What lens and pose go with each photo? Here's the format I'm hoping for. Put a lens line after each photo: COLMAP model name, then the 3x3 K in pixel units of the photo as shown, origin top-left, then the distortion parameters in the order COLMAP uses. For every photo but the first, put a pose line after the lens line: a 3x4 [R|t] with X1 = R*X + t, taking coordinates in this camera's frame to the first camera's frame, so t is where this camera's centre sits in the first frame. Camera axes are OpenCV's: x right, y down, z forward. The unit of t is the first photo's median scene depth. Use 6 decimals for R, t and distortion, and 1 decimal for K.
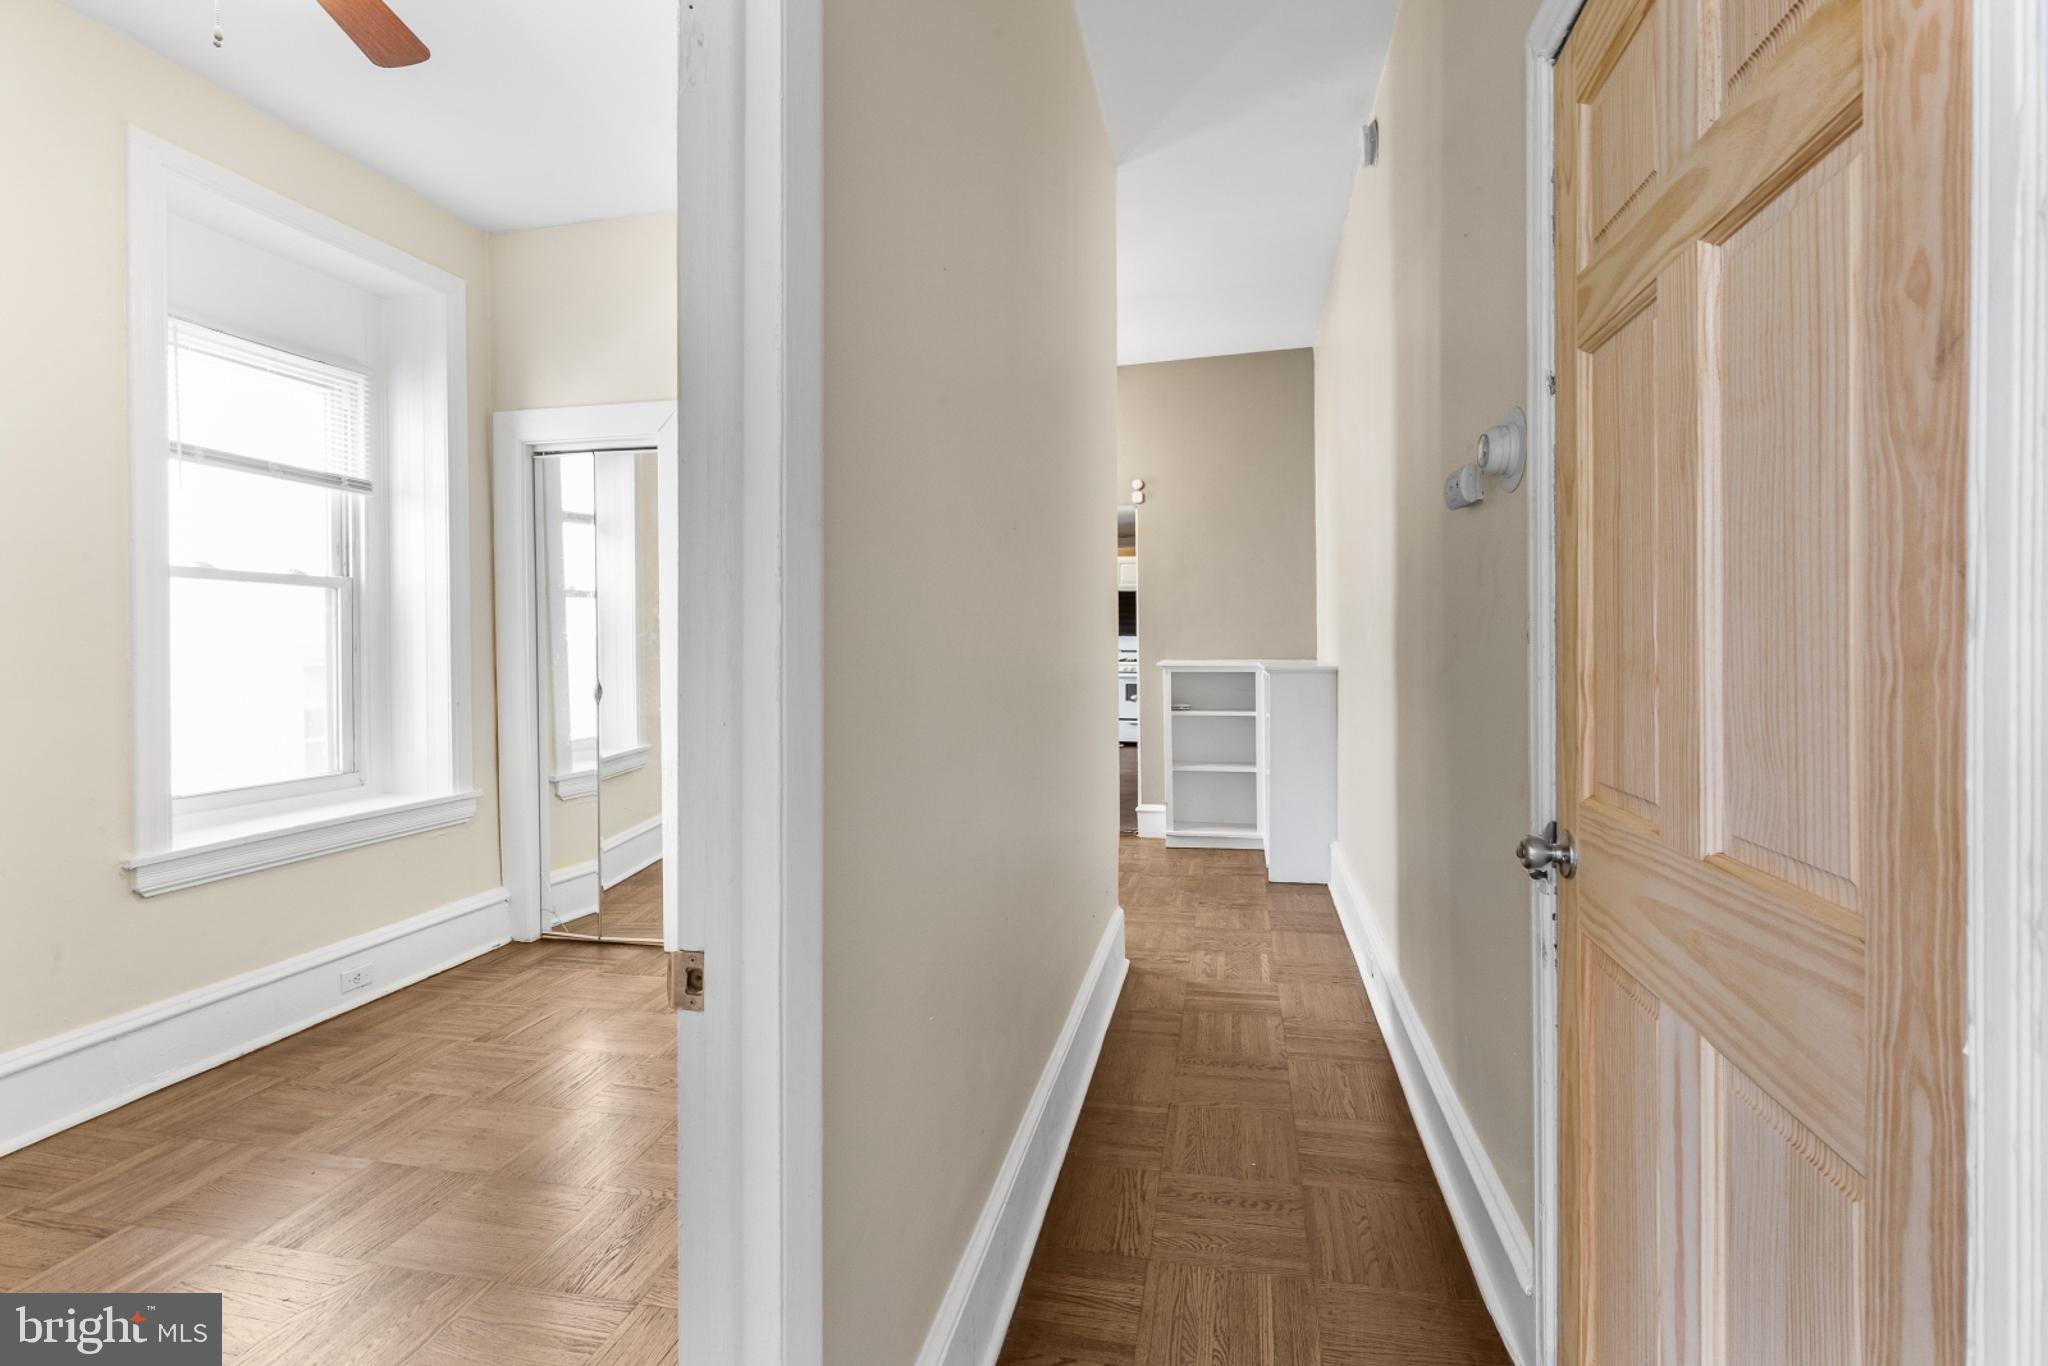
lens RADIAL K [[952.4, 0, 1015.9], [0, 952.4, 650.6], [0, 0, 1]] dist [0.003540, 0.000656]
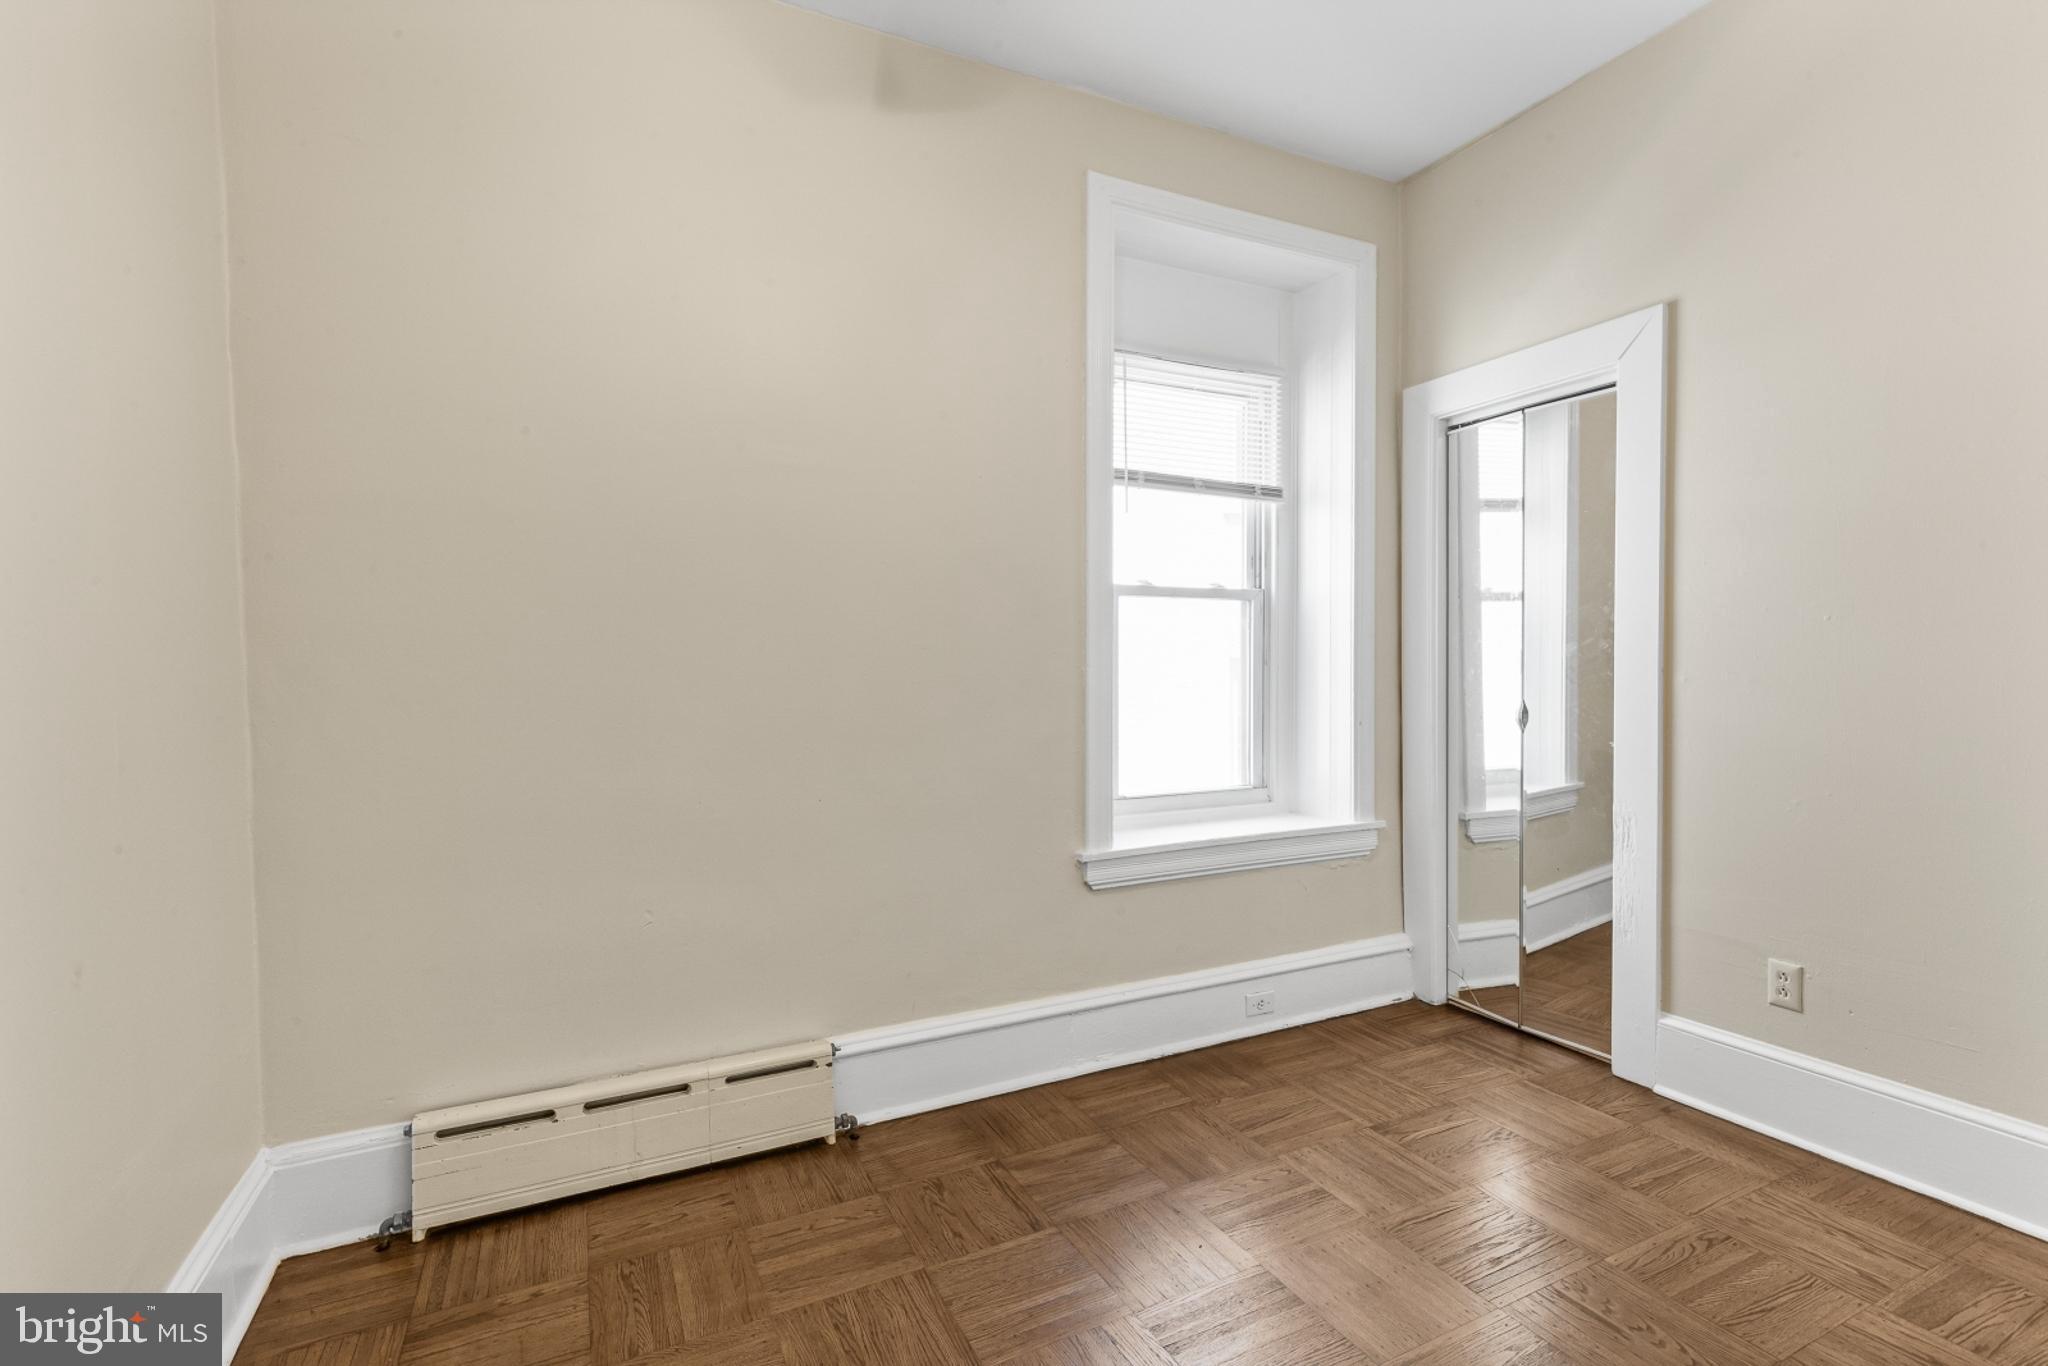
lens RADIAL K [[928.2, 0, 1026.0], [0, 928.2, 695.8], [0, 0, 1]] dist [0.002701, -0.000250]
pose [[0.634897, 0.026718, -0.772135, -0.127428], [-0.002277, 0.999462, 0.032712, 0.002759], [0.772594, -0.019011, 0.634616, 0.232777]]
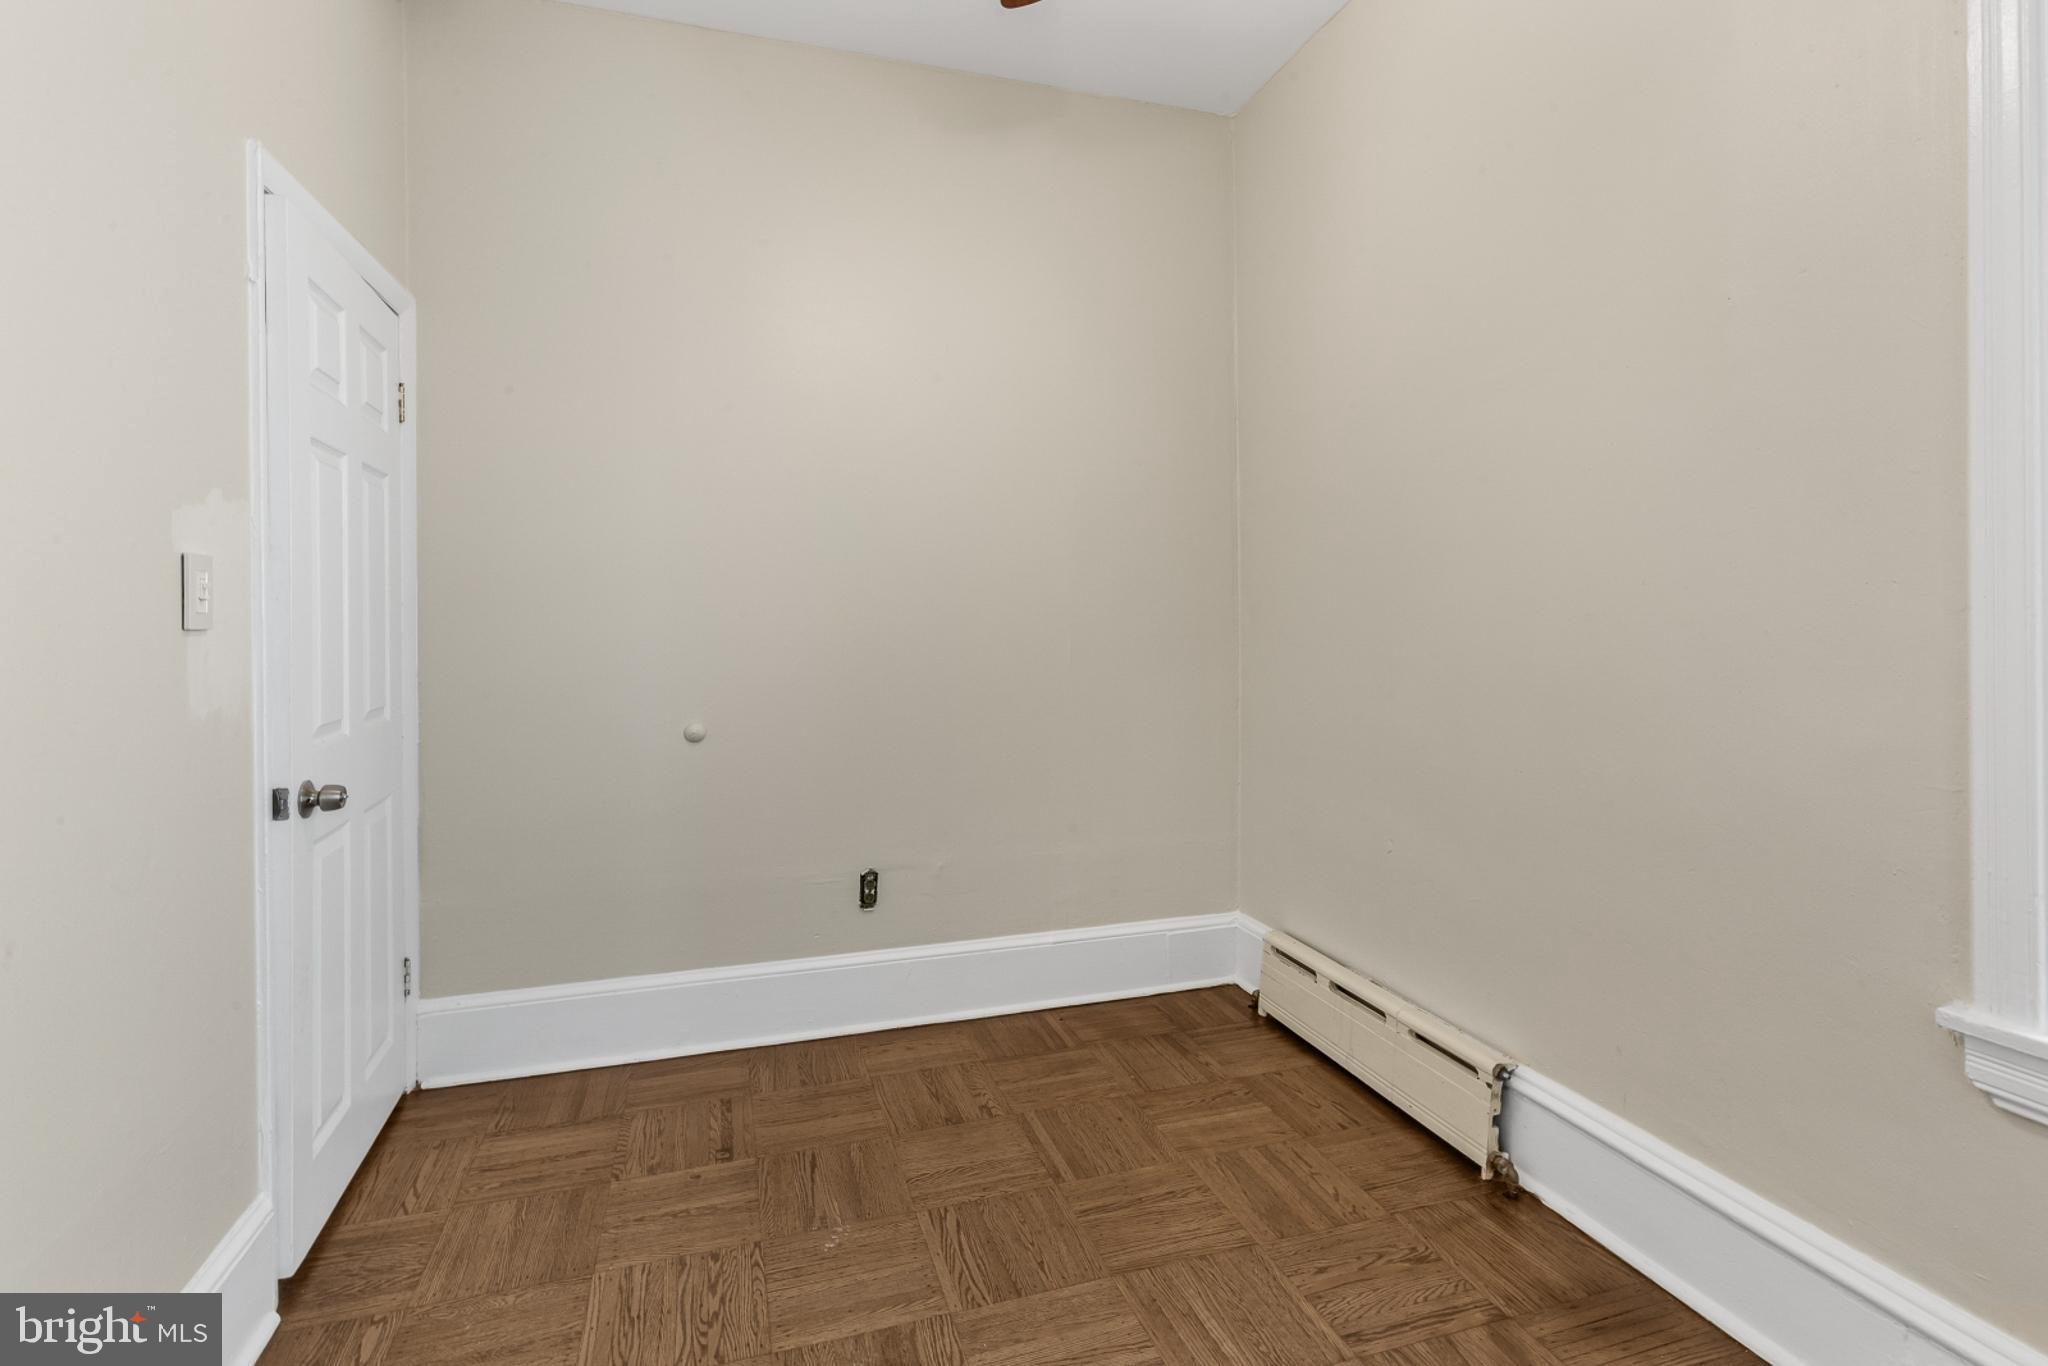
lens RADIAL K [[955.1, 0, 997.3], [0, 955.1, 623.2], [0, 0, 1]] dist [0.000675, 0.000491]
pose [[-0.865878, 0.020709, -0.499826, -0.197913], [0.013252, 0.999742, 0.018464, -0.002520], [0.500080, 0.009364, -0.865929, 0.979451]]
